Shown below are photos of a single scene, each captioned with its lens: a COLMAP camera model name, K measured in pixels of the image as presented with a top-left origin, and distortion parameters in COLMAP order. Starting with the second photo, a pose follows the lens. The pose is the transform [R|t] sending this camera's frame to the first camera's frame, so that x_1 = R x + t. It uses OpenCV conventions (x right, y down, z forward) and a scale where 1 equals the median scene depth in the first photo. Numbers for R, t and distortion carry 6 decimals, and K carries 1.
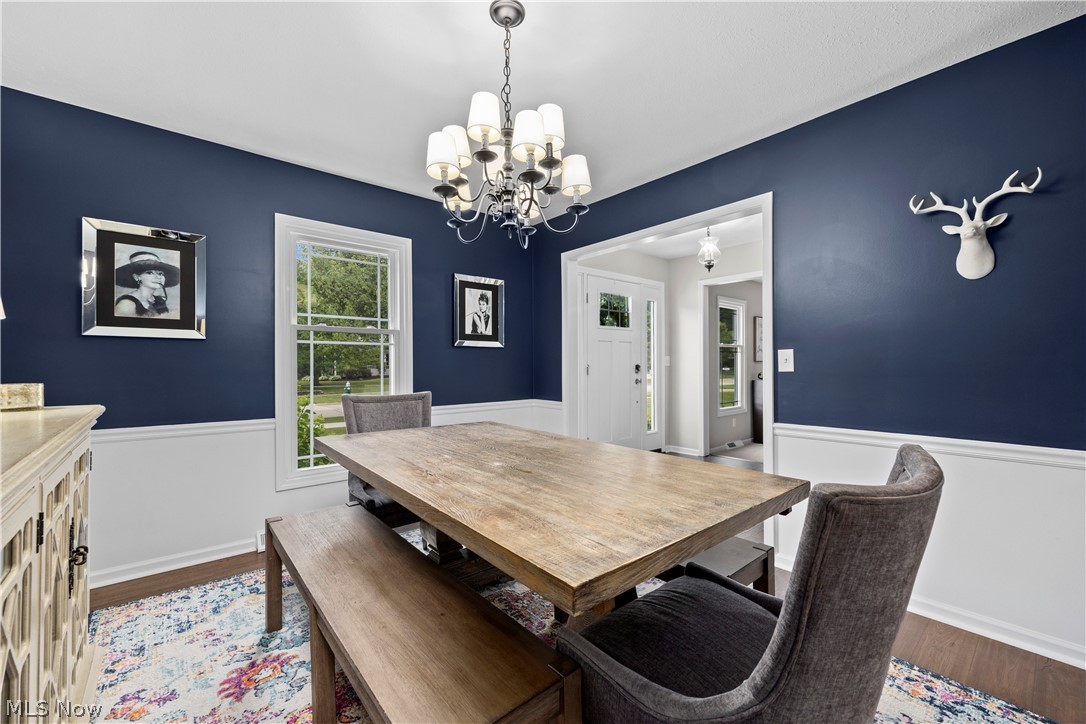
lens RADIAL K [[433.8, 0, 544.1], [0, 433.8, 369.8], [0, 0, 1]] dist [-0.001953, 0.000018]
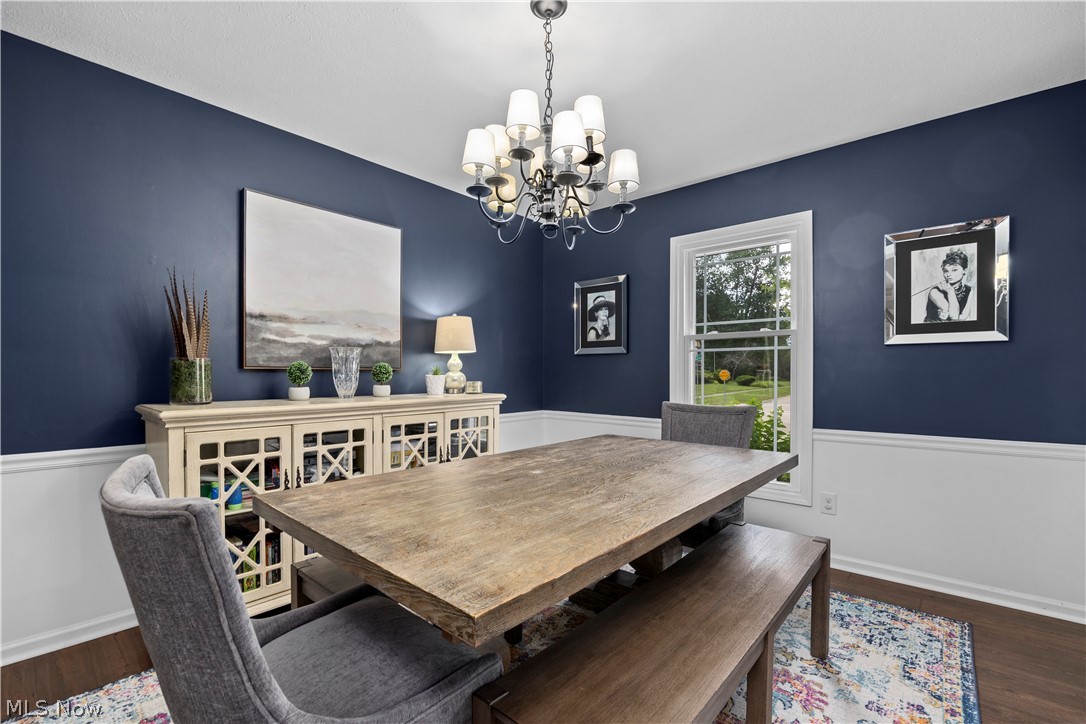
lens RADIAL K [[473.9, 0, 536.9], [0, 473.9, 373.8], [0, 0, 1]] dist [-0.027628, -0.000050]
pose [[0.137951, 0.002666, -0.990435, 0.653547], [-0.012014, 0.999927, 0.001018, -0.006520], [0.990366, 0.011759, 0.137973, 0.574110]]
